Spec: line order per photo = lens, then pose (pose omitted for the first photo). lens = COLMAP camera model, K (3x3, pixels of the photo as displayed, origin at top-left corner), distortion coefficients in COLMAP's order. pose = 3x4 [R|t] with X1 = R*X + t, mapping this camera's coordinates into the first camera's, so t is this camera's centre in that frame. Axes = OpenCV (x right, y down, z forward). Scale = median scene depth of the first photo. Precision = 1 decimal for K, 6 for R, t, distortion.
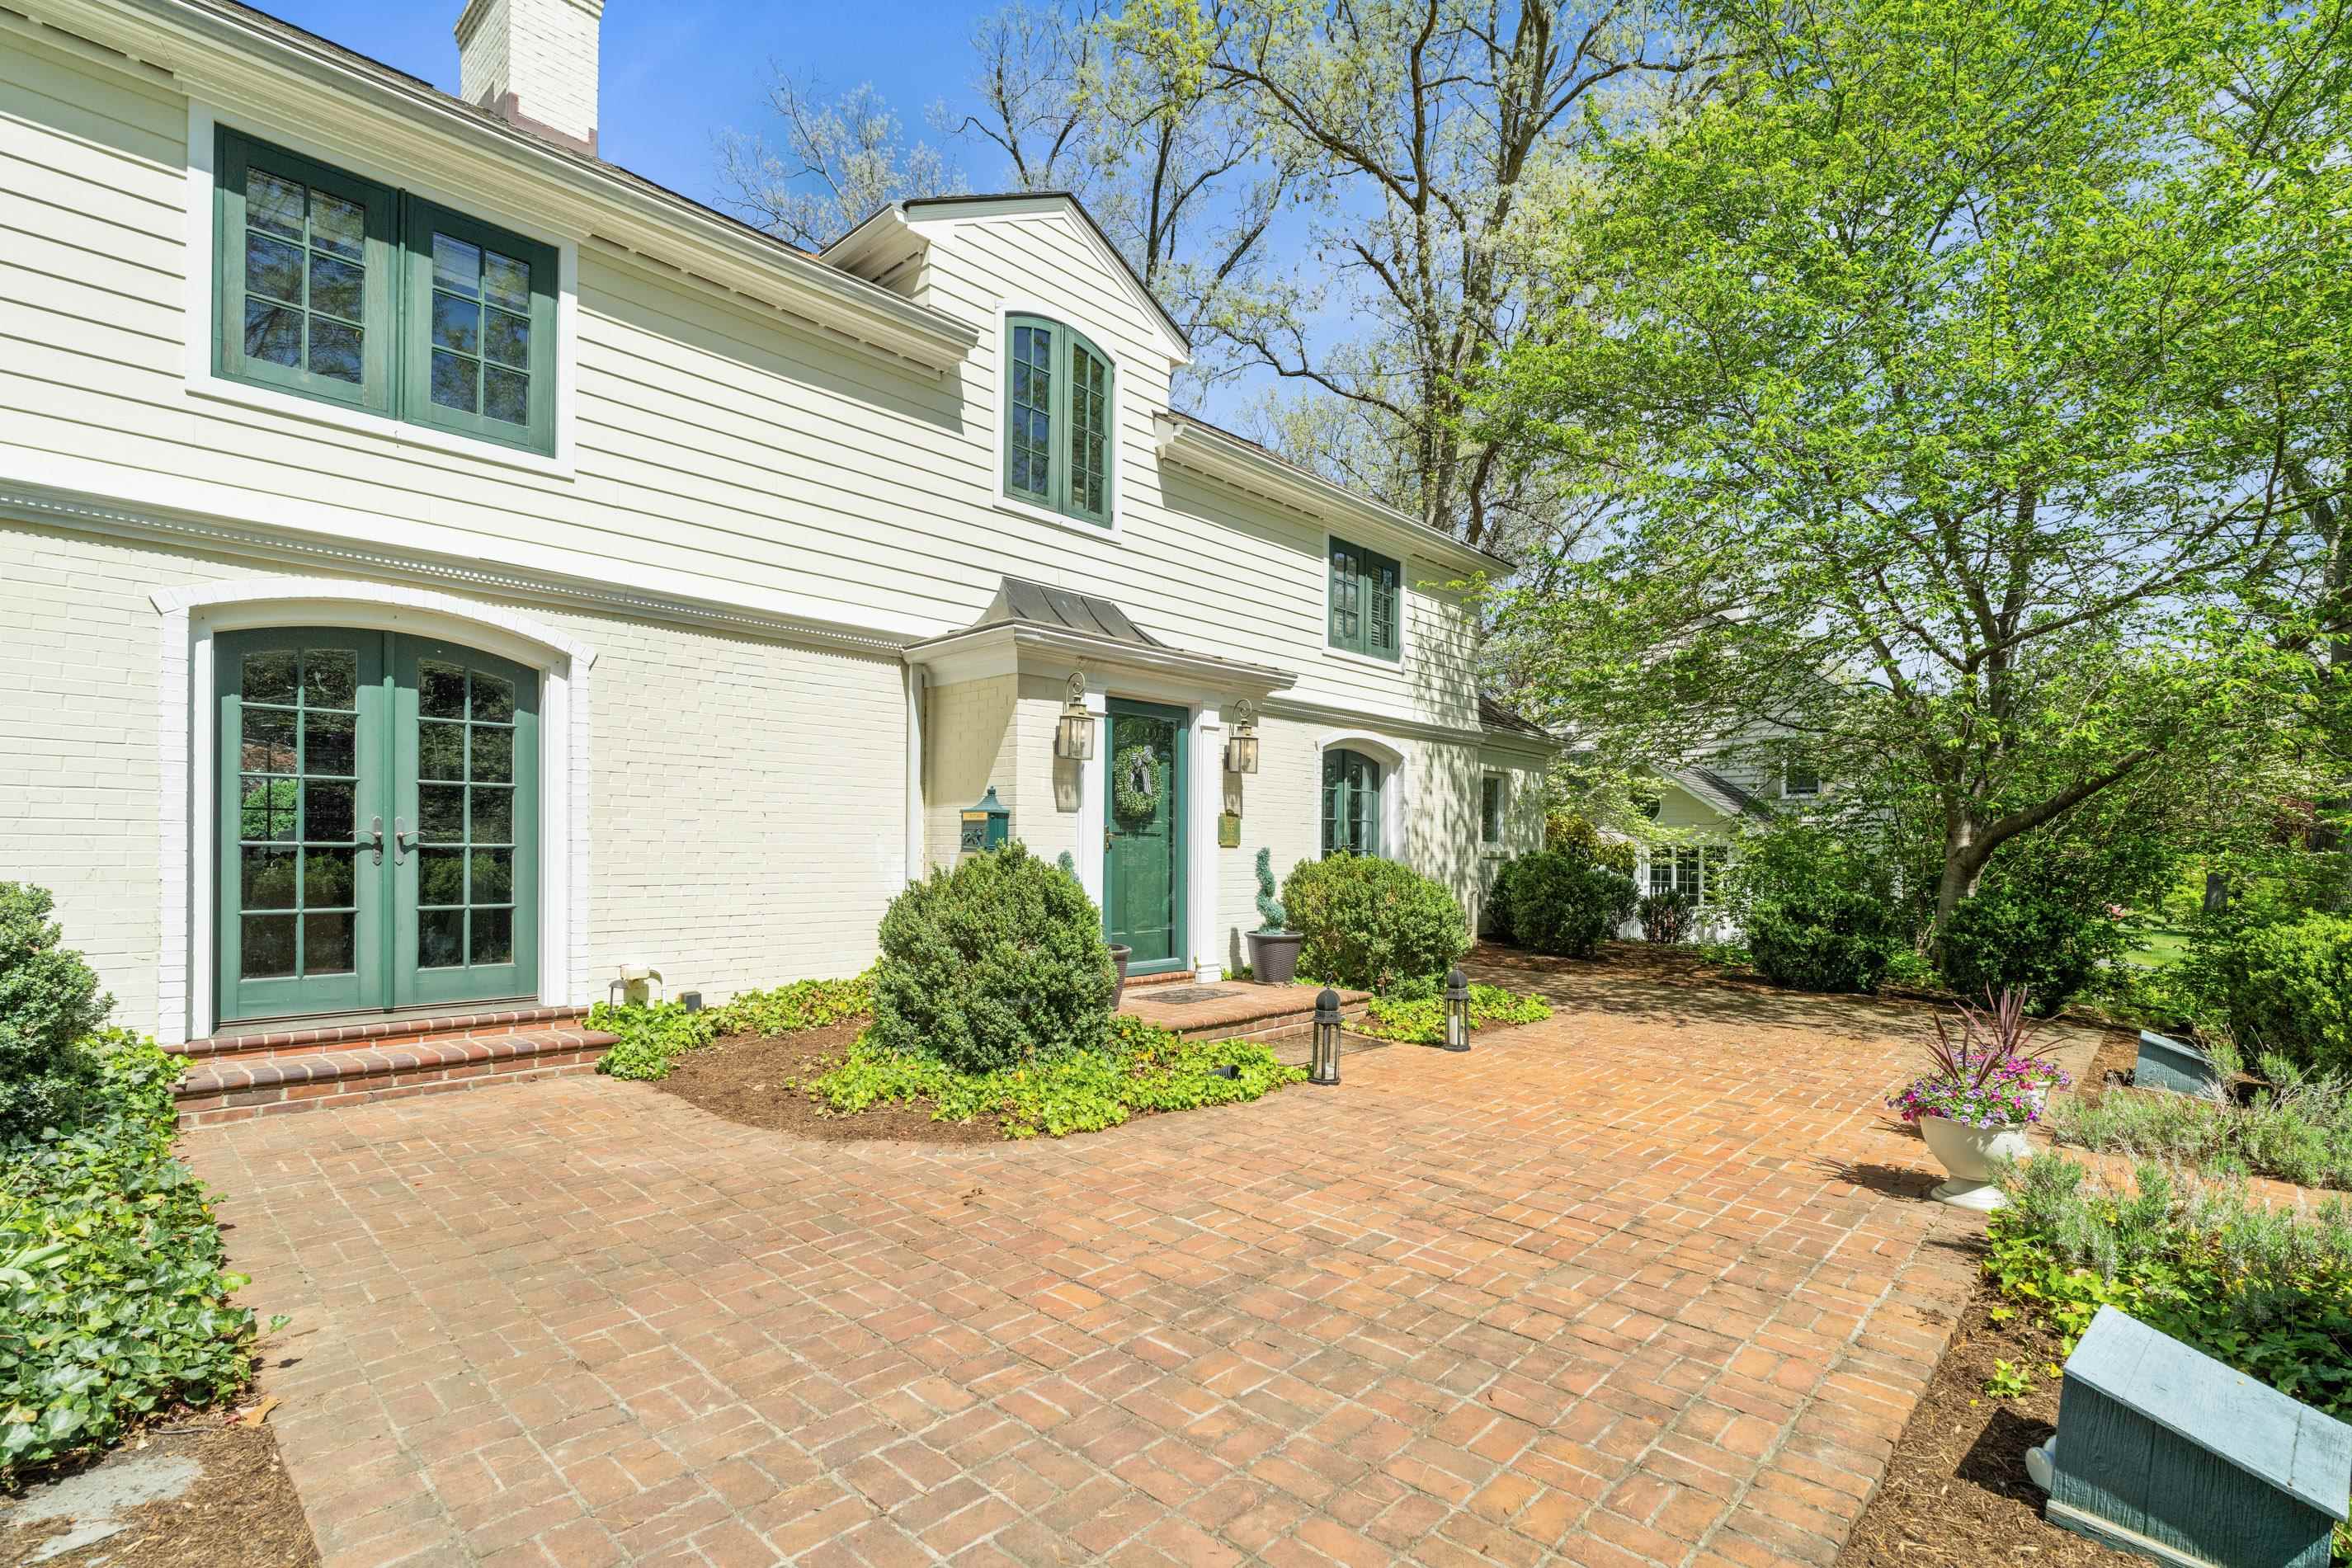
lens RADIAL K [[1113.3, 0, 1171.6], [0, 1113.3, 839.1], [0, 0, 1]] dist [0.000708, -0.000489]
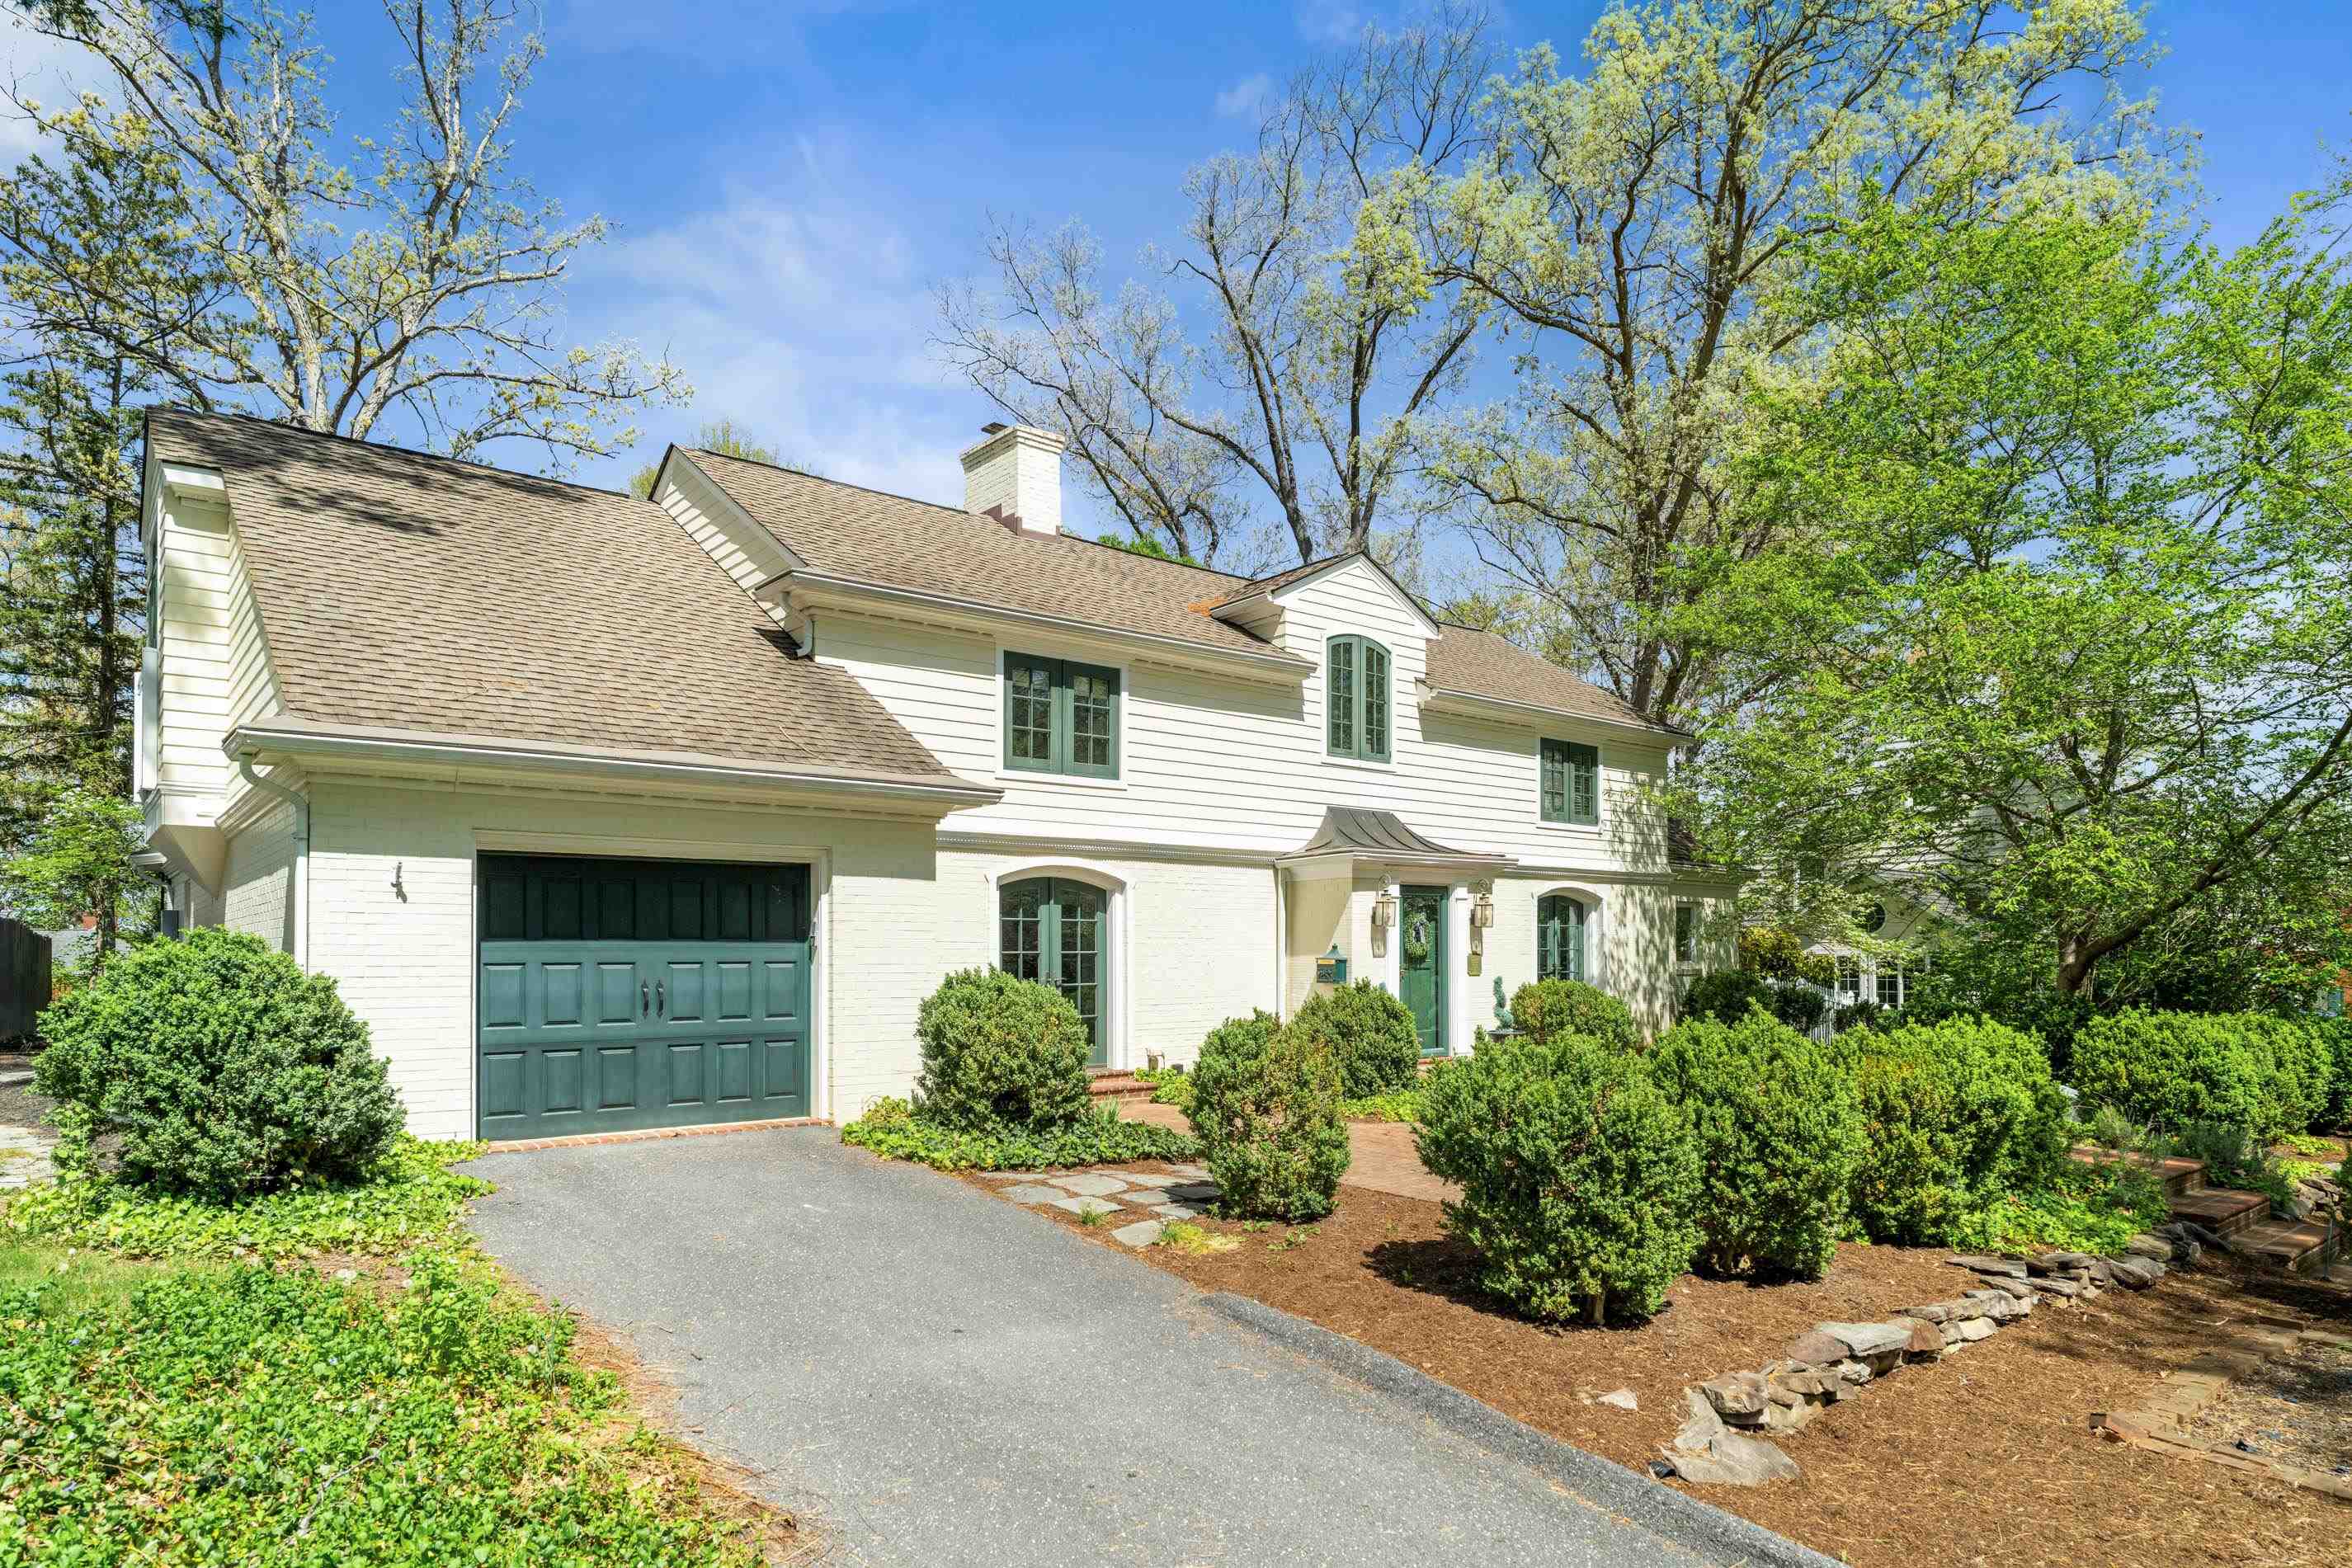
lens RADIAL K [[1375.3, 0, 1180.9], [0, 1375.3, 958.3], [0, 0, 1]] dist [-0.001838, 0.001781]
pose [[0.992492, -0.014358, -0.121461, -0.114719], [0.015825, 0.999813, 0.011116, -0.042089], [0.121279, -0.012954, 0.992534, -0.887418]]
